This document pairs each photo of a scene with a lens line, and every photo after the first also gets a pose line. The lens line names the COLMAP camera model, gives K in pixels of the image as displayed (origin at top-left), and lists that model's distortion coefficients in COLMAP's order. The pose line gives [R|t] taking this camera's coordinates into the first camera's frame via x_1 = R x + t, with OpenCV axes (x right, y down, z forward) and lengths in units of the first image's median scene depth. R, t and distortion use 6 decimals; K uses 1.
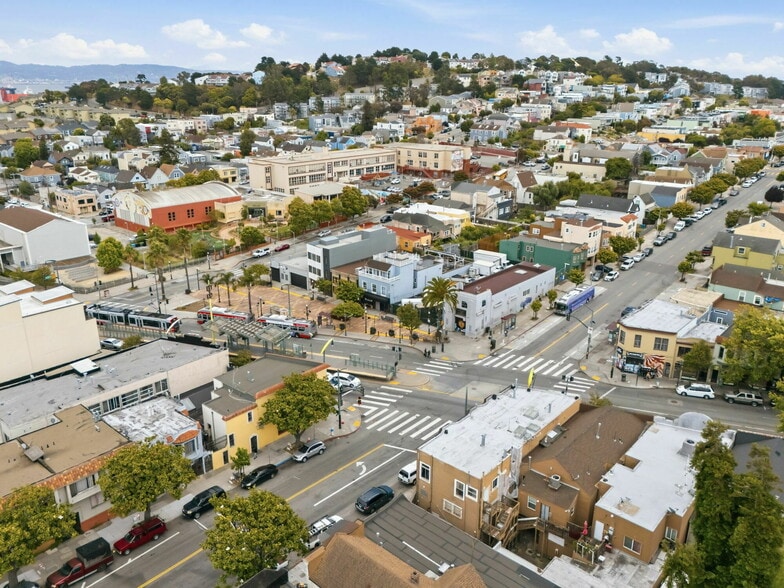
lens RADIAL K [[606.3, 0, 392.0], [0, 606.3, 294.0], [0, 0, 1]] dist [0.091723, -0.102281]
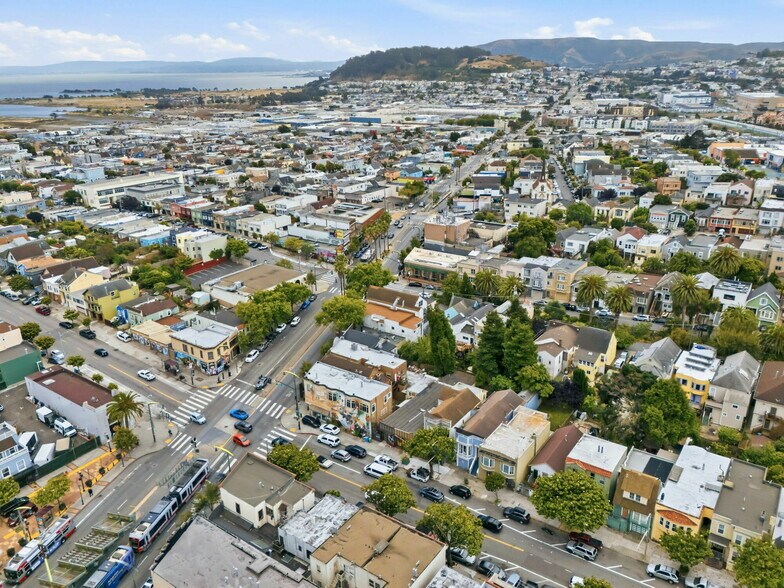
lens RADIAL K [[606.3, 0, 392.0], [0, 606.3, 294.0], [0, 0, 1]] dist [0.091723, -0.102281]
pose [[-0.115041, -0.345190, 0.931456, -0.772506], [0.341543, 0.866769, 0.363400, -0.340669], [-0.932799, 0.359938, 0.018183, 0.345524]]
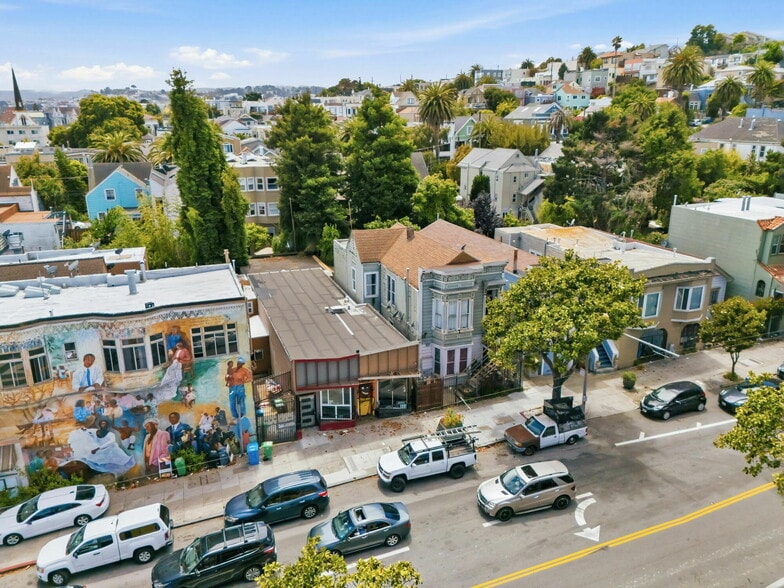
lens RADIAL K [[574.9, 0, 392.0], [0, 574.9, 294.0], [0, 0, 1]] dist [0.074998, -0.071240]
pose [[-0.886964, -0.134014, 0.441968, -0.128968], [0.153788, 0.816657, 0.556256, 0.000452], [-0.435482, 0.561348, -0.703735, 0.577104]]
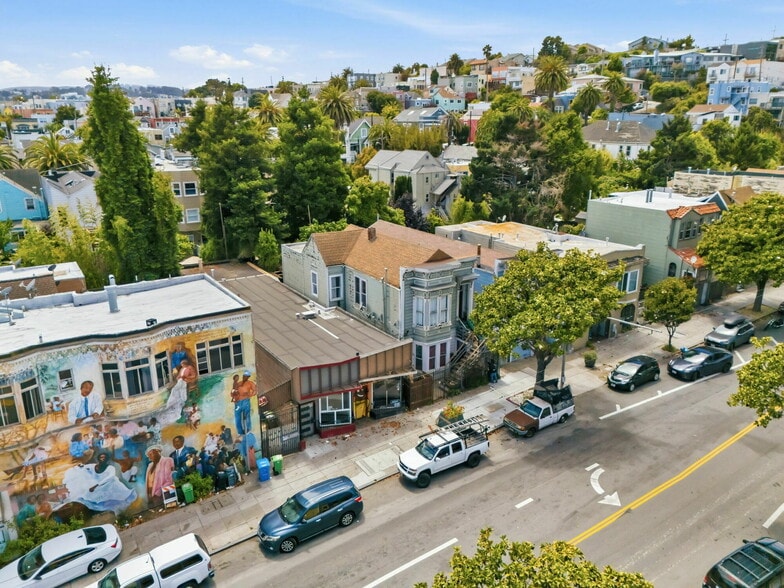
lens RADIAL K [[574.9, 0, 392.0], [0, 574.9, 294.0], [0, 0, 1]] dist [0.074998, -0.071240]
pose [[-0.968412, -0.071559, 0.238866, -0.082444], [0.082780, 0.811349, 0.578671, -0.005479], [-0.235213, 0.580165, -0.779797, 0.595895]]
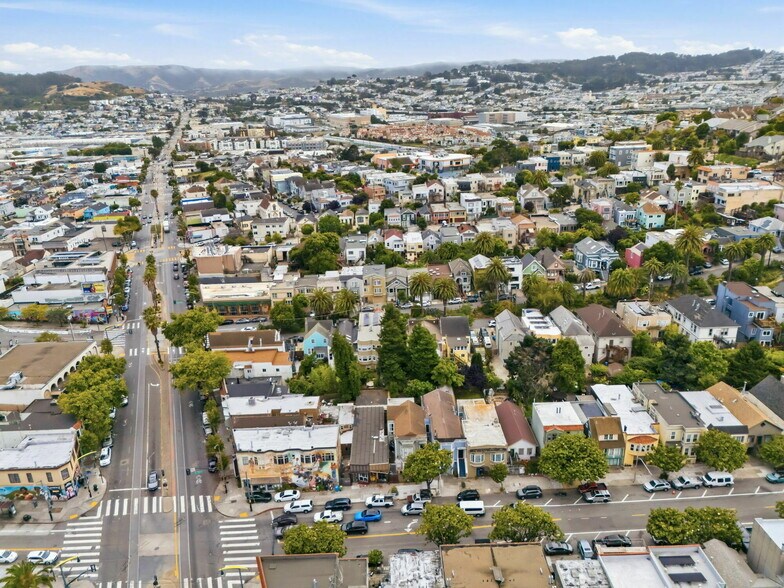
lens RADIAL K [[574.9, 0, 392.0], [0, 574.9, 294.0], [0, 0, 1]] dist [0.074998, -0.071240]
pose [[-0.682351, -0.230605, 0.693700, -0.536261], [0.268974, 0.803173, 0.531570, -0.453900], [-0.679743, 0.549304, -0.486019, 0.666536]]
